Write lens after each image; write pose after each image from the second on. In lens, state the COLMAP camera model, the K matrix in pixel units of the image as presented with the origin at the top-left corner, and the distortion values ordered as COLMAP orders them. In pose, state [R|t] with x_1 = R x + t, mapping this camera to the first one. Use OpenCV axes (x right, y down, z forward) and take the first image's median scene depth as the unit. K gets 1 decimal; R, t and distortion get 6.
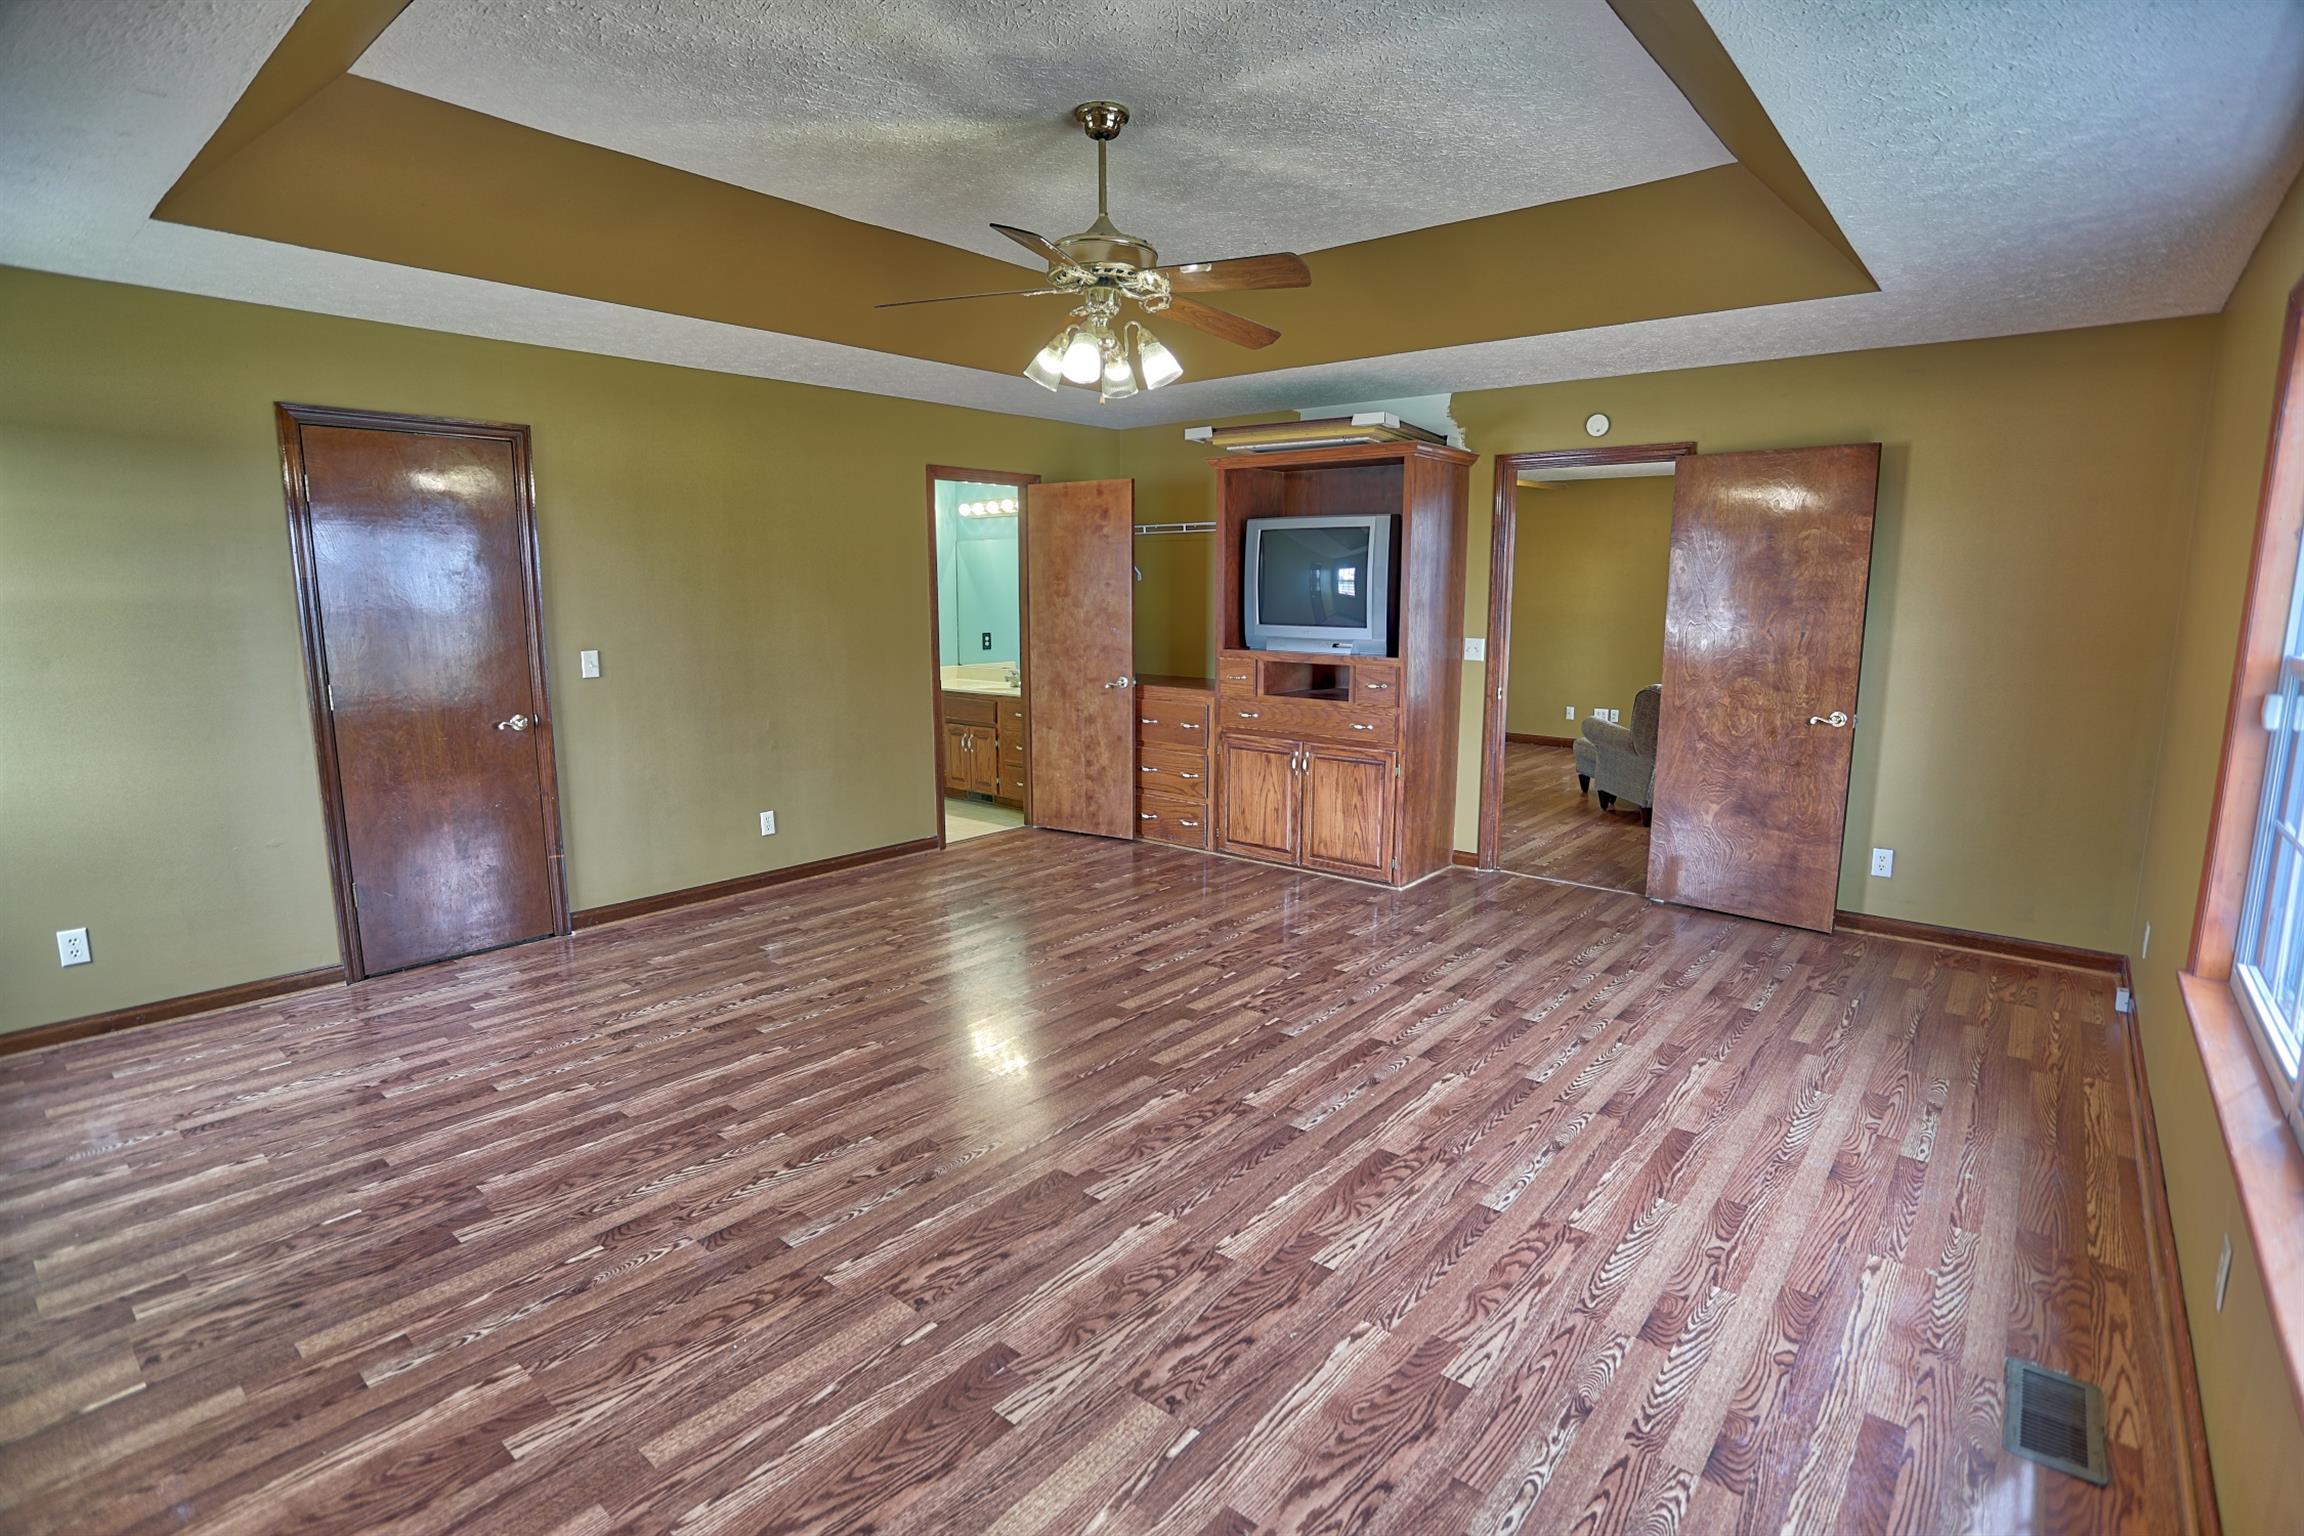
lens RADIAL K [[1120.2, 0, 1152.0], [0, 1120.2, 768.0], [0, 0, 1]] dist [-0.086288, 0.054157]
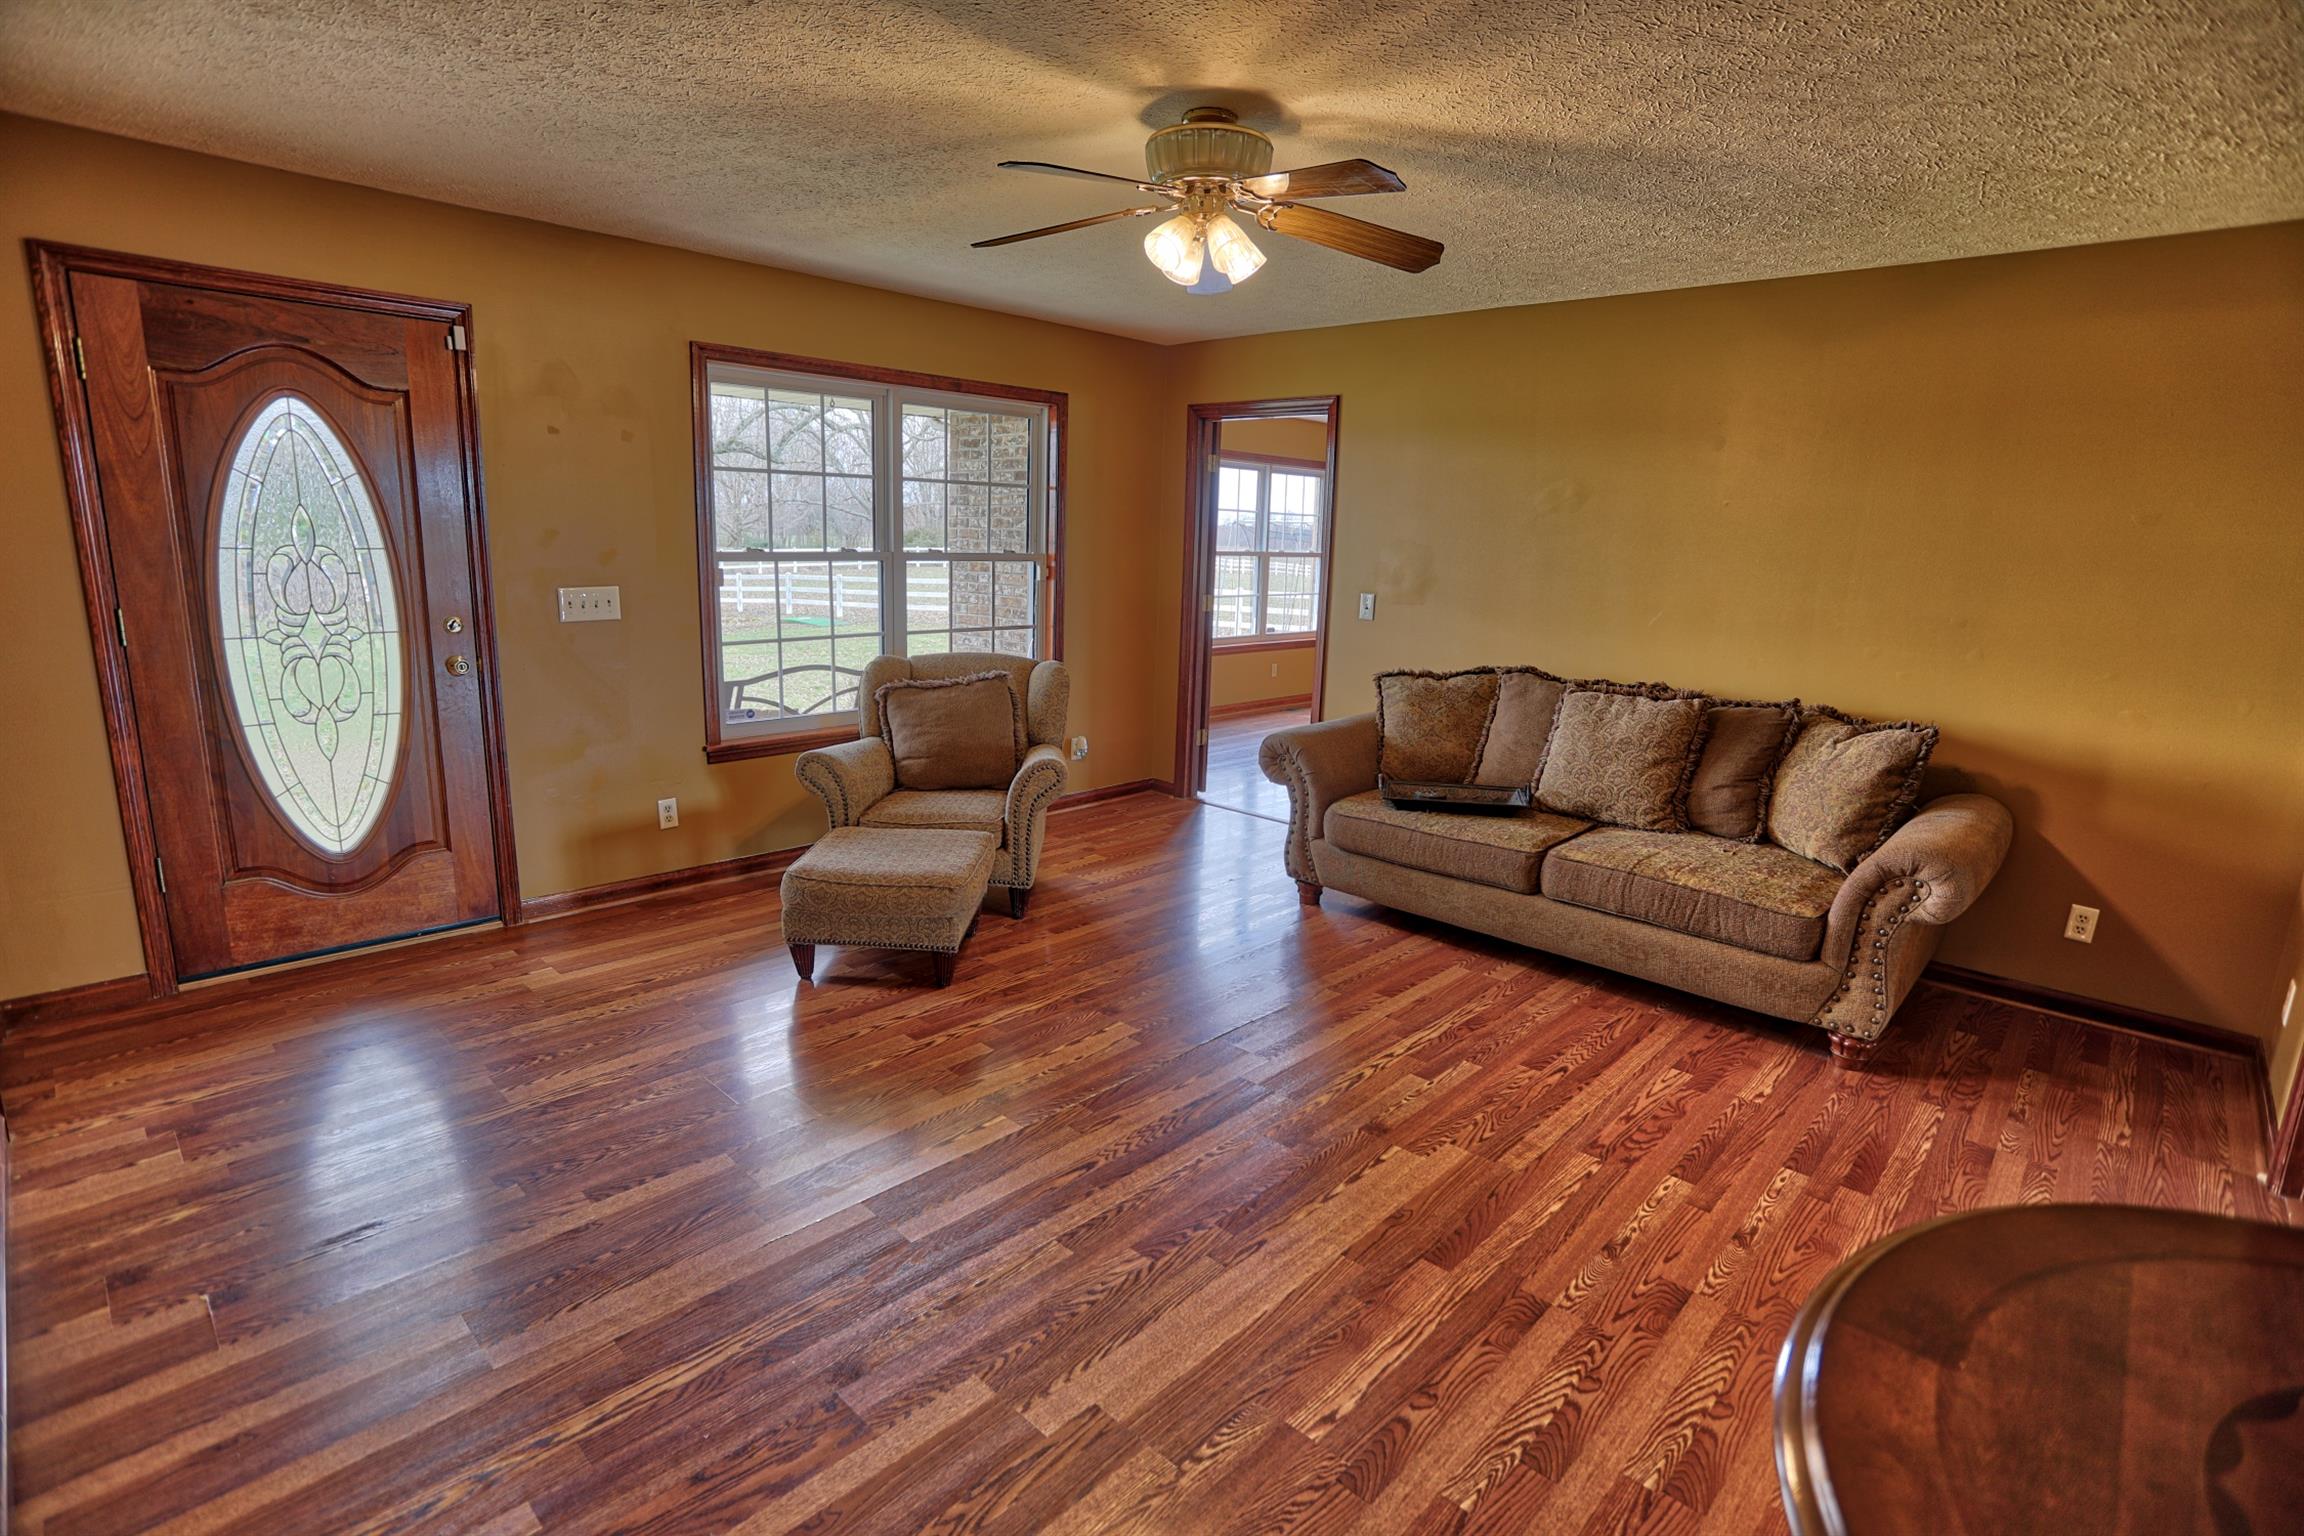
lens RADIAL K [[1111.5, 0, 1155.0], [0, 1111.5, 772.0], [0, 0, 1]] dist [-0.073511, 0.032061]
pose [[-0.997886, -0.042328, 0.049319, 0.559868], [-0.021589, 0.931633, 0.362760, -0.218621], [-0.061302, 0.360928, -0.930577, 1.351551]]
